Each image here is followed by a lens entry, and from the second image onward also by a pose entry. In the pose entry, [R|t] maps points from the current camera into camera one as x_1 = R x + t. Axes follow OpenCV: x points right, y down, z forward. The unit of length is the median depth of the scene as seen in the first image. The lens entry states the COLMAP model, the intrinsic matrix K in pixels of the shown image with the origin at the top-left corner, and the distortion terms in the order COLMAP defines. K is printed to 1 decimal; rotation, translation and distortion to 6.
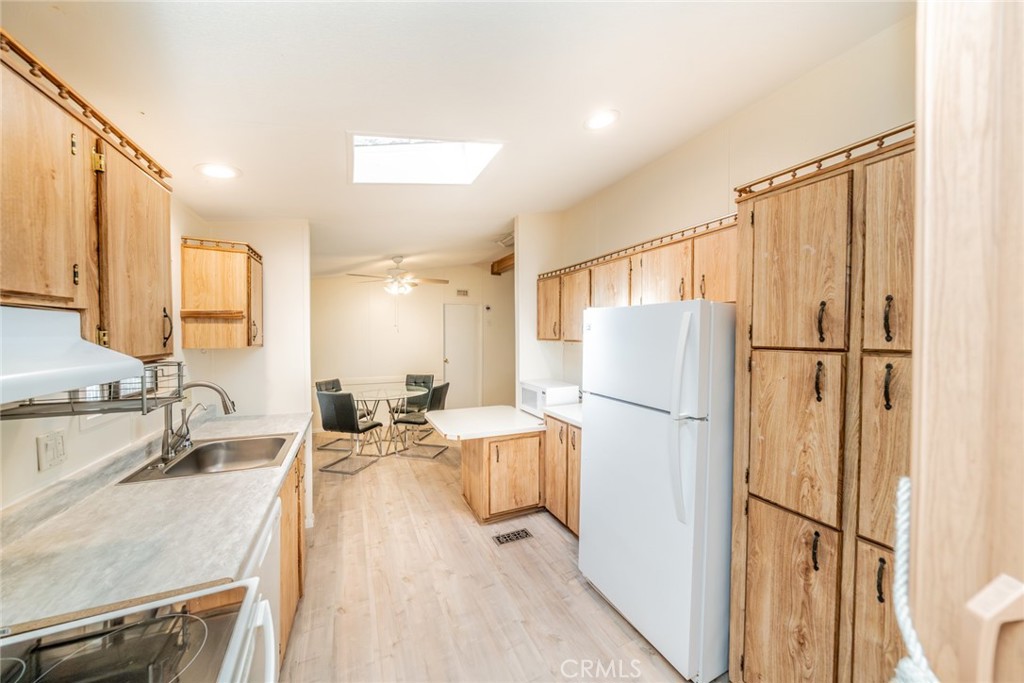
lens RADIAL K [[348.1, 0, 509.6], [0, 348.1, 341.9], [0, 0, 1]] dist [-0.008216, -0.000169]
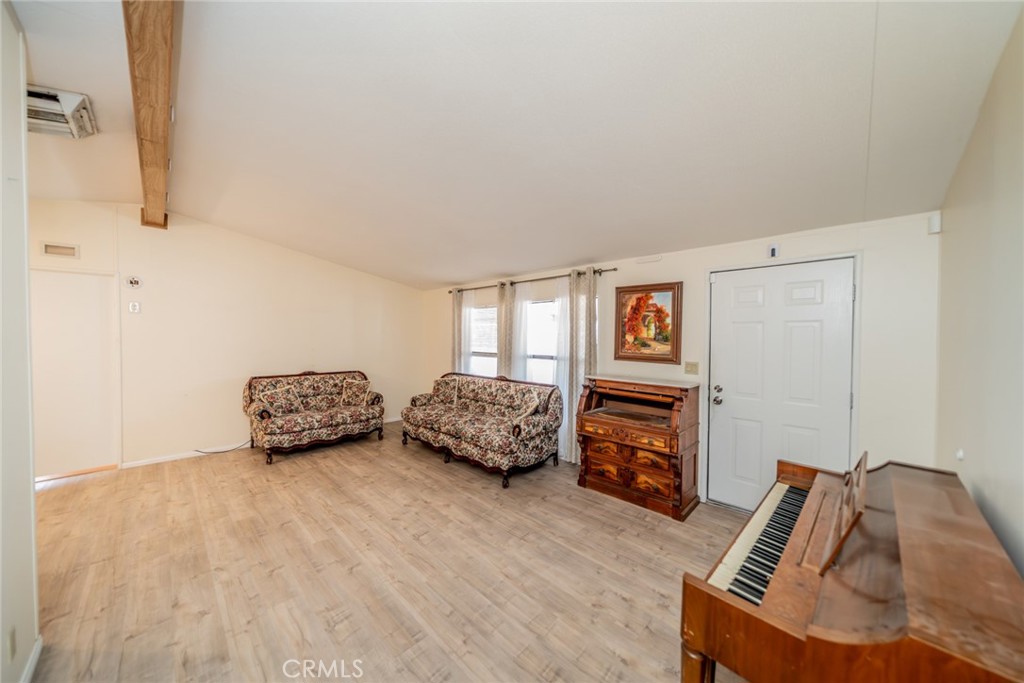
lens RADIAL K [[348.1, 0, 509.6], [0, 348.1, 341.9], [0, 0, 1]] dist [-0.008216, -0.000169]
pose [[0.935932, -0.002532, 0.352172, 0.587224], [0.001597, 0.999994, 0.002945, 0.003317], [-0.352178, -0.002194, 0.935931, 0.454125]]
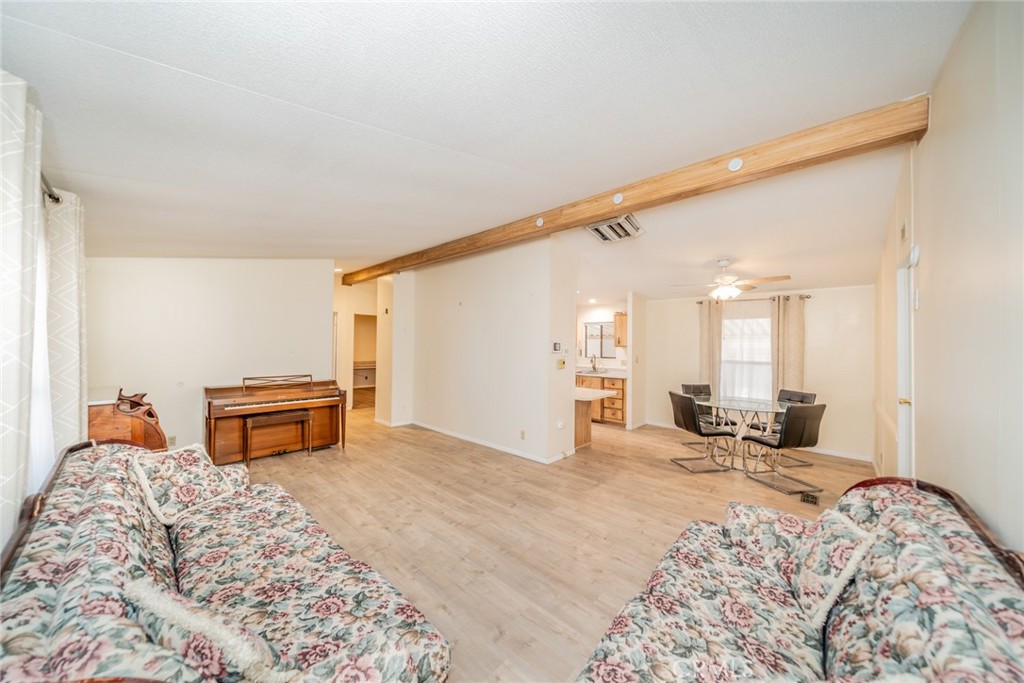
lens RADIAL K [[348.1, 0, 509.6], [0, 348.1, 341.9], [0, 0, 1]] dist [-0.008216, -0.000169]
pose [[-0.926721, -0.018152, -0.375311, 0.736698], [-0.022823, 0.999708, 0.008002, -0.017931], [0.375056, 0.015981, -0.926865, 2.104841]]
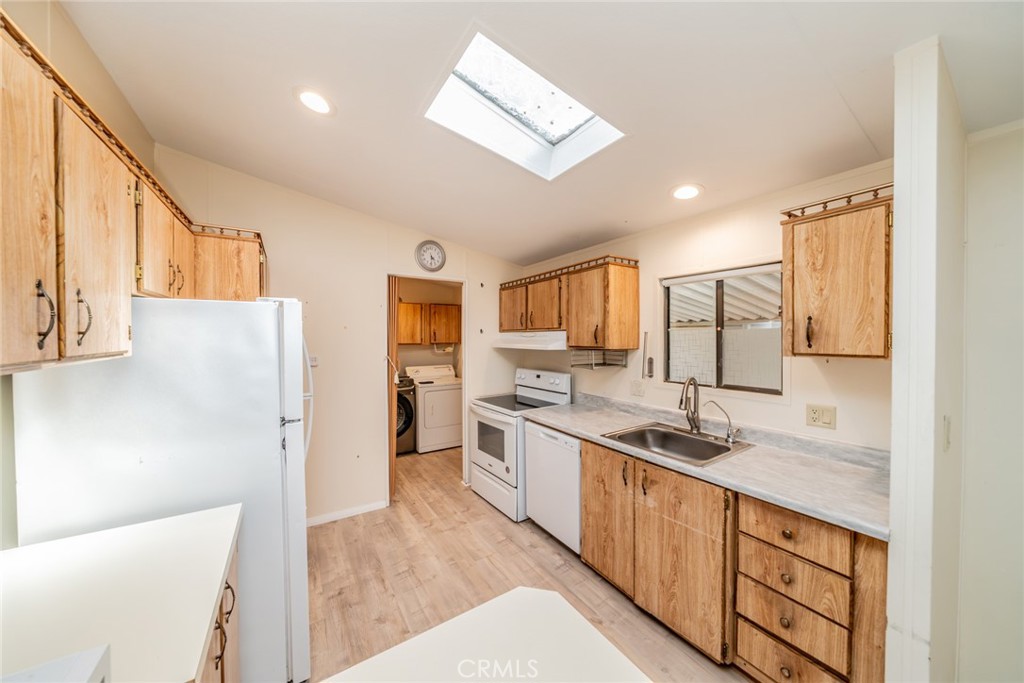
lens RADIAL K [[348.1, 0, 509.6], [0, 348.1, 341.9], [0, 0, 1]] dist [-0.008216, -0.000169]
pose [[-0.991622, -0.000050, -0.129174, -0.060532], [-0.004721, 0.999346, 0.035851, -0.023187], [0.129087, 0.036160, -0.990974, 1.003185]]
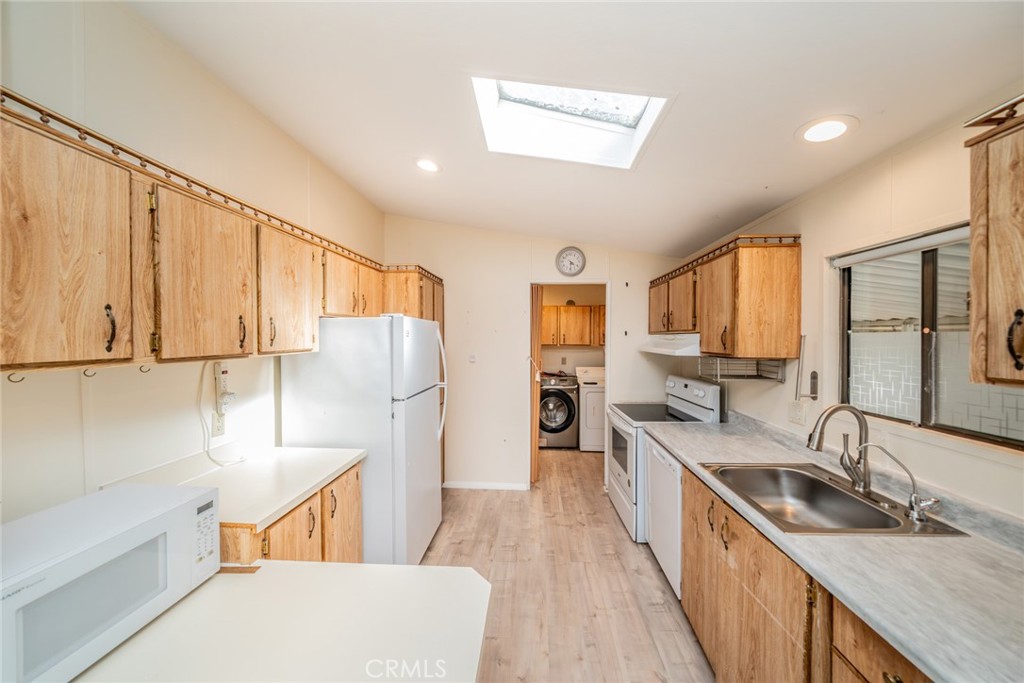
lens RADIAL K [[348.1, 0, 509.6], [0, 348.1, 341.9], [0, 0, 1]] dist [-0.008216, -0.000169]
pose [[-0.872937, -0.010460, 0.487721, -0.296860], [0.007827, 0.999341, 0.035441, -0.030330], [-0.487771, 0.034755, -0.872280, 0.982125]]
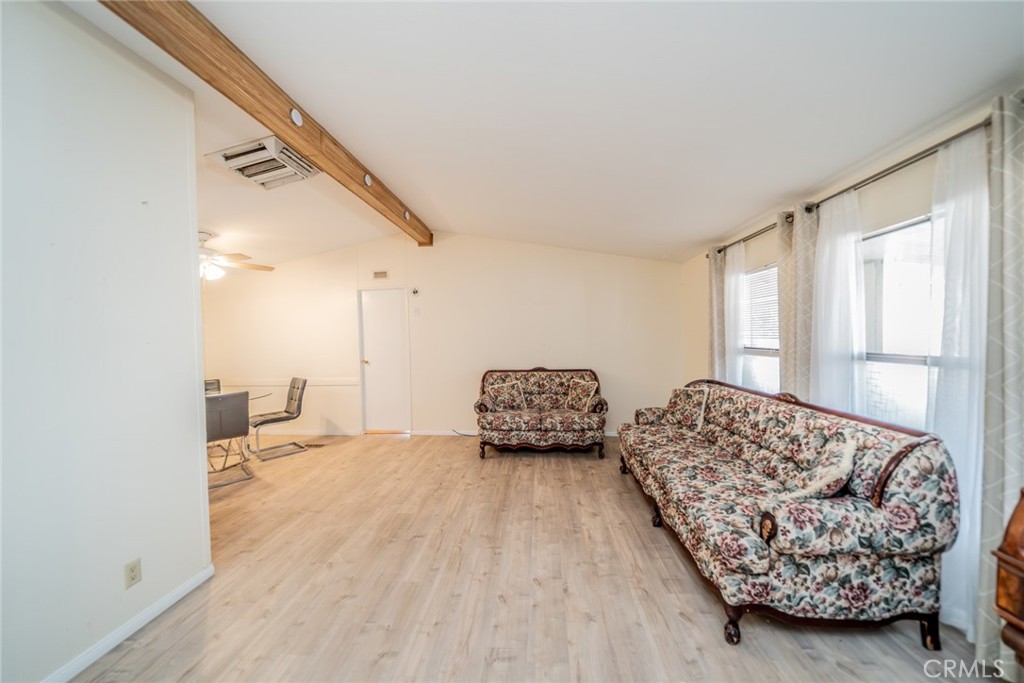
lens RADIAL K [[348.1, 0, 509.6], [0, 348.1, 341.9], [0, 0, 1]] dist [-0.008216, -0.000169]
pose [[0.867036, -0.015664, -0.497999, 0.883787], [0.017744, 0.999842, -0.000556, 0.026205], [0.497929, -0.008354, 0.867177, 0.832862]]
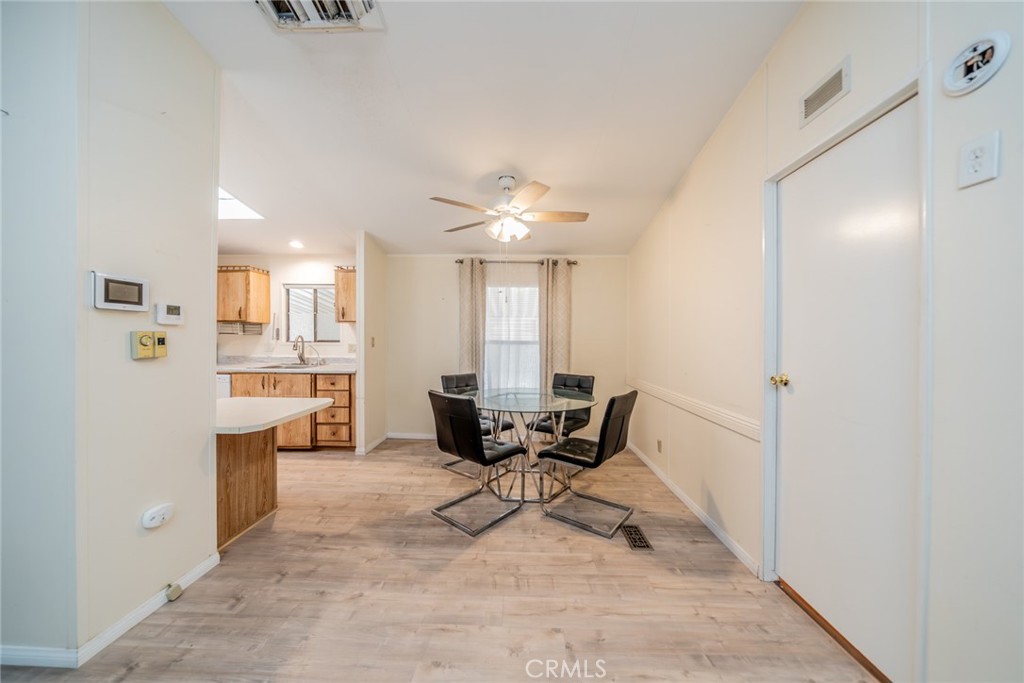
lens RADIAL K [[348.1, 0, 509.6], [0, 348.1, 341.9], [0, 0, 1]] dist [-0.008216, -0.000169]
pose [[-0.450674, -0.000952, -0.892688, 0.288622], [-0.025737, 0.999598, 0.011927, 0.044766], [0.892318, 0.028351, -0.450517, 1.626823]]
